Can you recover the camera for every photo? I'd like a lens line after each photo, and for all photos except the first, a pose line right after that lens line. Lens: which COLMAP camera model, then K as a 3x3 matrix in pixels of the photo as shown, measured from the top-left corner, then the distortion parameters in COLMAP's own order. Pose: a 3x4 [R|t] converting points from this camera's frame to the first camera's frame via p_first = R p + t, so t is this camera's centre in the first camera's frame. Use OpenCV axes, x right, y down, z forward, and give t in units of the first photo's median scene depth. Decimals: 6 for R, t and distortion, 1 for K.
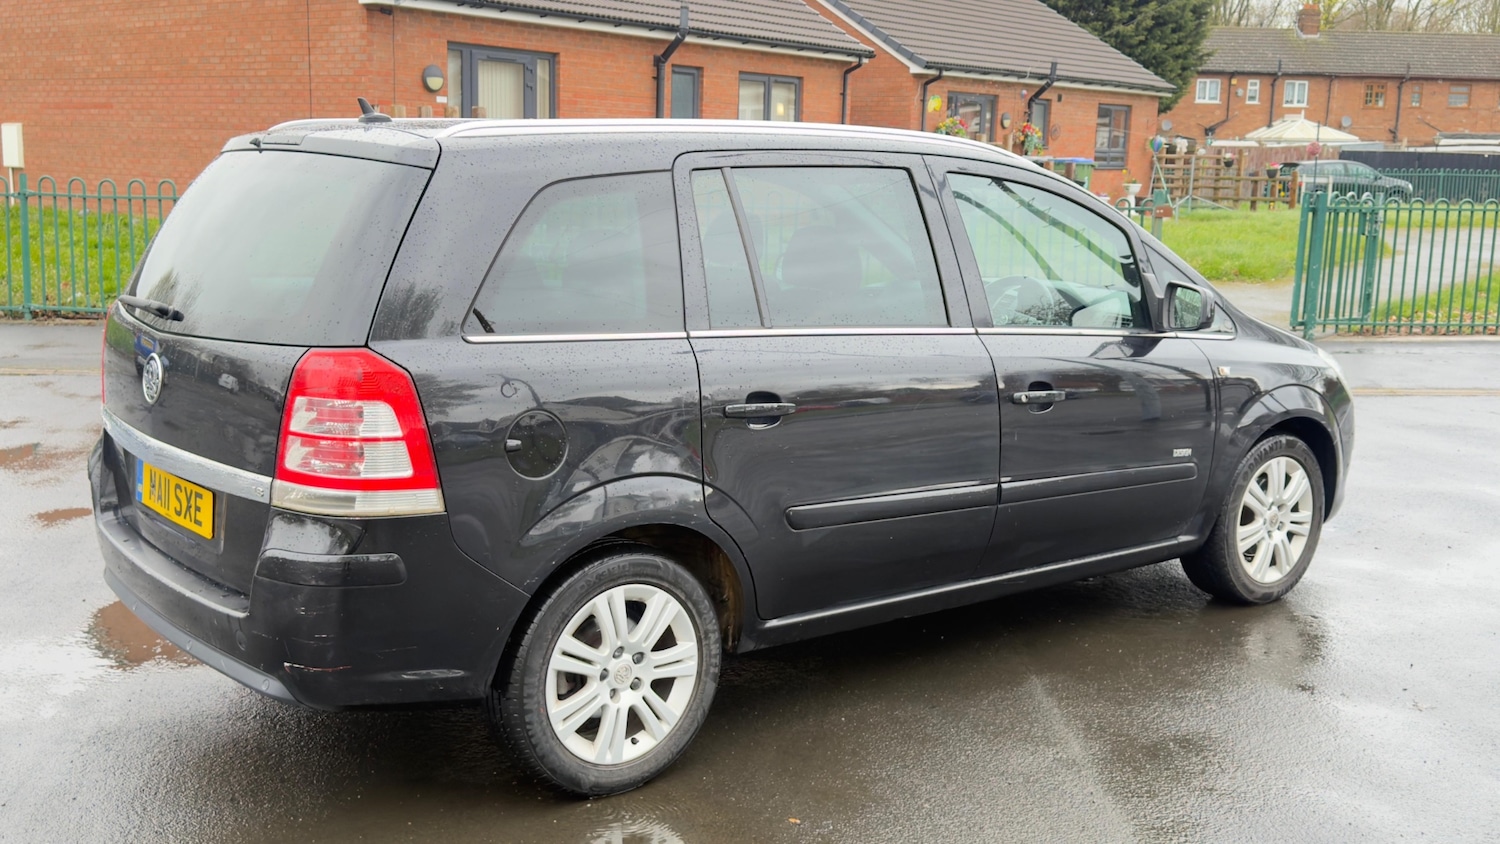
lens RADIAL K [[1520.0, 0, 739.6], [0, 1520.0, 410.4], [0, 0, 1]] dist [0.080586, 0.000000]
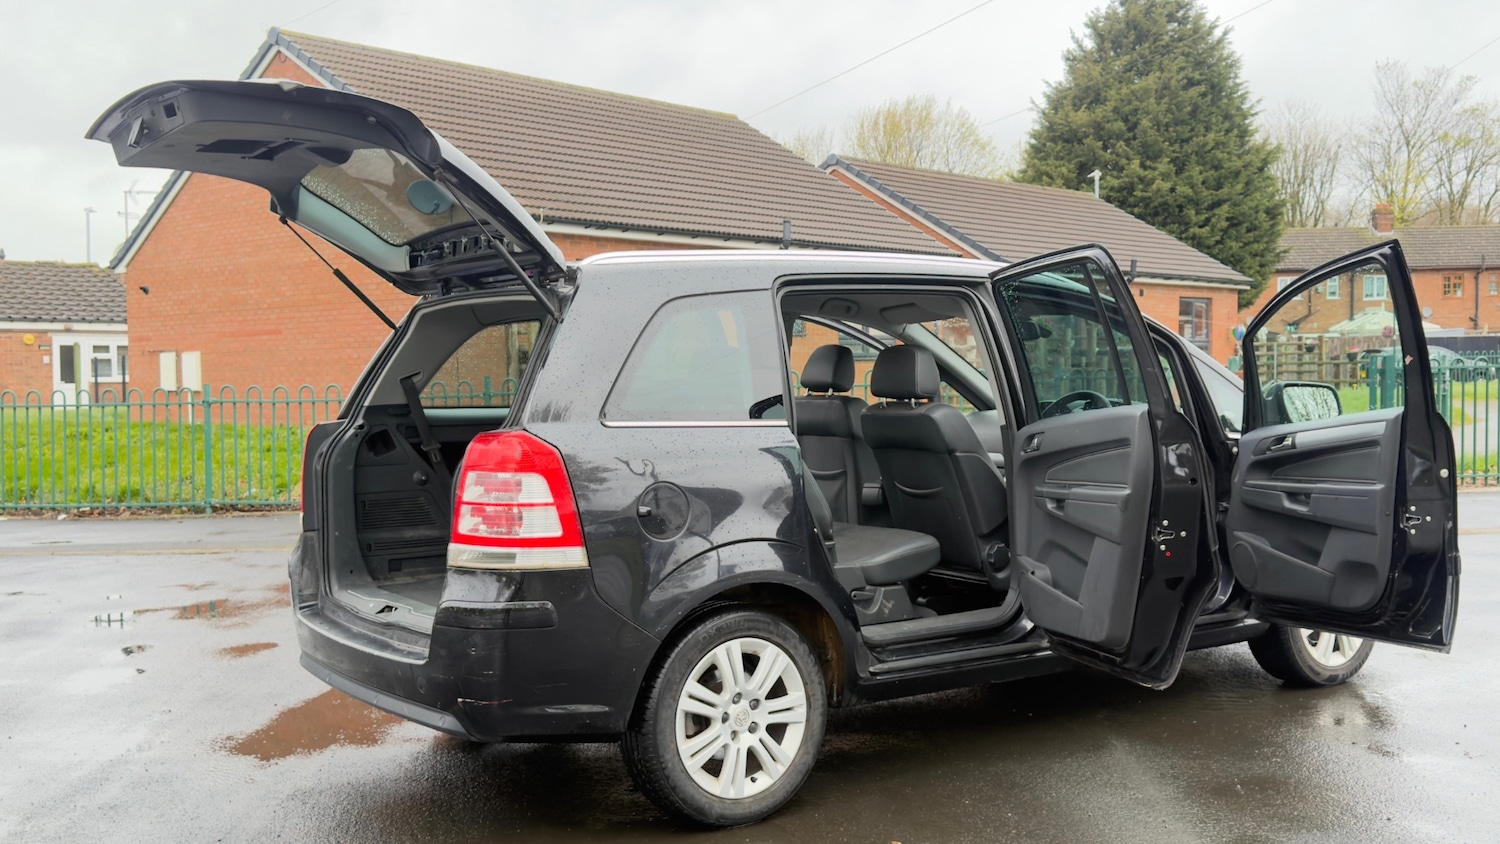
lens RADIAL K [[1453.4, 0, 754.1], [0, 1453.4, 418.0], [0, 0, 1]] dist [0.069297, 0.000000]
pose [[0.997287, -0.036781, -0.063768, 0.009091], [0.027923, 0.990503, -0.134623, 0.077370], [0.068114, 0.132477, 0.988843, -0.095254]]
